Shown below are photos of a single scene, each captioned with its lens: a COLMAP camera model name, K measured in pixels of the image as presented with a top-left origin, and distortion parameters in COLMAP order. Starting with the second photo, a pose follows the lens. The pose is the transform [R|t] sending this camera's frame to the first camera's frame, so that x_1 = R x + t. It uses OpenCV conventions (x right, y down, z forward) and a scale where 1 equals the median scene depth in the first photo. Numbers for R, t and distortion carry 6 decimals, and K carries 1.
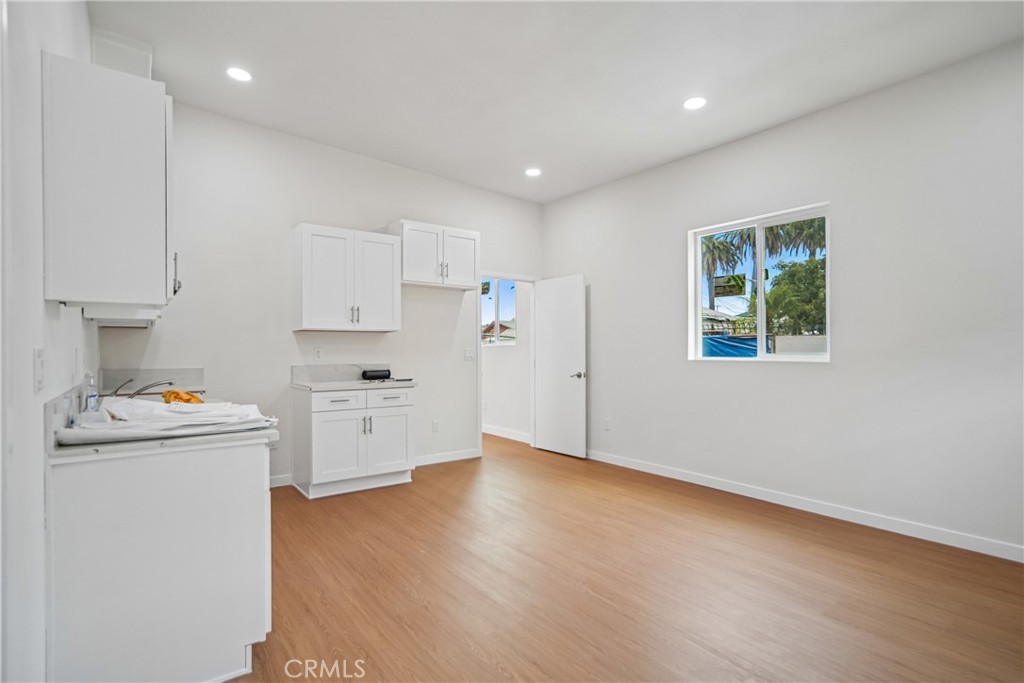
lens RADIAL K [[507.7, 0, 514.4], [0, 507.7, 354.1], [0, 0, 1]] dist [-0.025833, 0.000031]
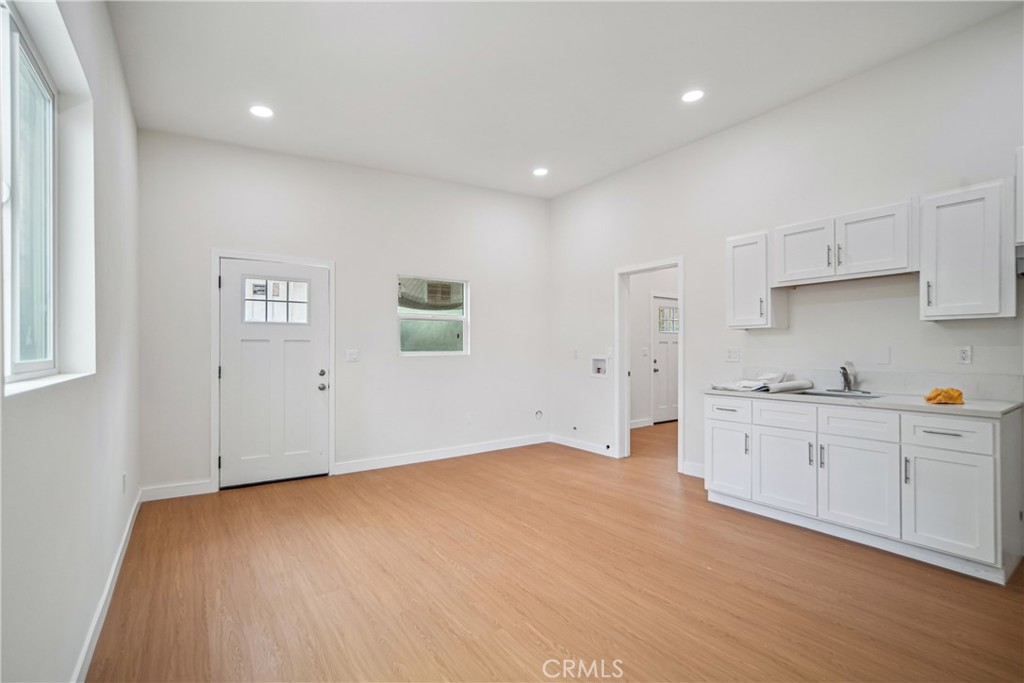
lens RADIAL K [[461.4, 0, 497.3], [0, 461.4, 345.7], [0, 0, 1]] dist [-0.012762, 0.000067]
pose [[-0.997224, 0.004821, 0.074299, 0.095357], [0.005173, 0.999976, 0.004542, -0.013934], [-0.074275, 0.004913, -0.997226, 1.251381]]
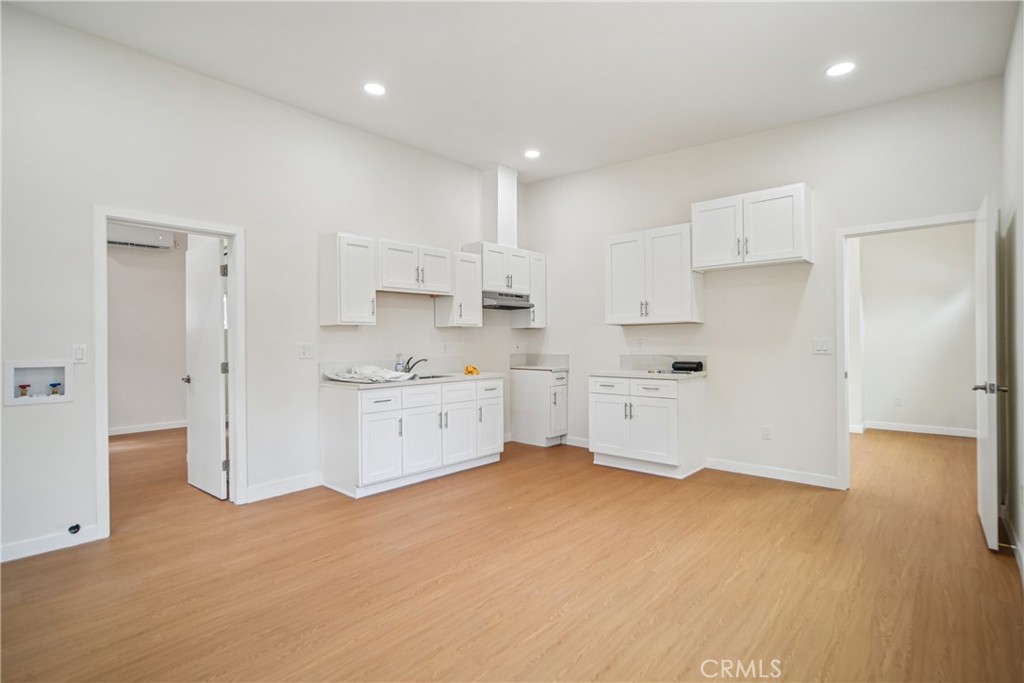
lens RADIAL K [[499.8, 0, 516.3], [0, 499.8, 340.3], [0, 0, 1]] dist [-0.012821, 0.000650]
pose [[0.178014, -0.005296, -0.984014, 0.680968], [-0.000637, 0.999985, -0.005497, -0.004785], [0.984028, 0.001605, 0.178008, 0.538844]]
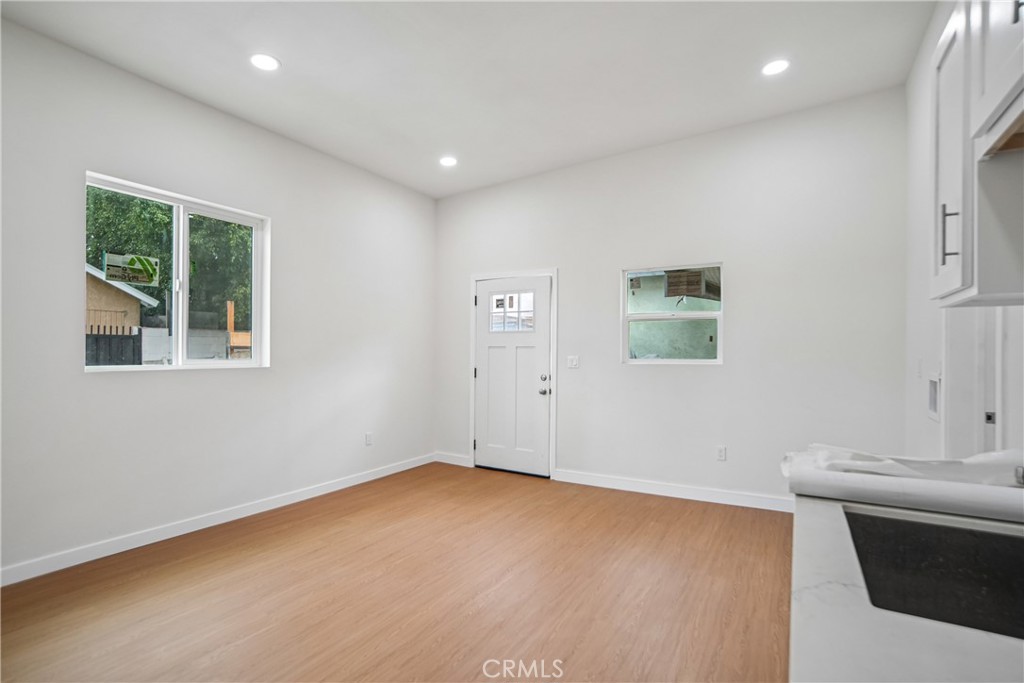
lens RADIAL K [[488.7, 0, 512.9], [0, 488.7, 347.4], [0, 0, 1]] dist [-0.014568, 0.000016]
pose [[-0.378319, 0.010347, 0.925617, -0.449137], [0.004472, 0.999946, -0.009349, -0.010807], [-0.925664, 0.000603, -0.378345, 0.756568]]
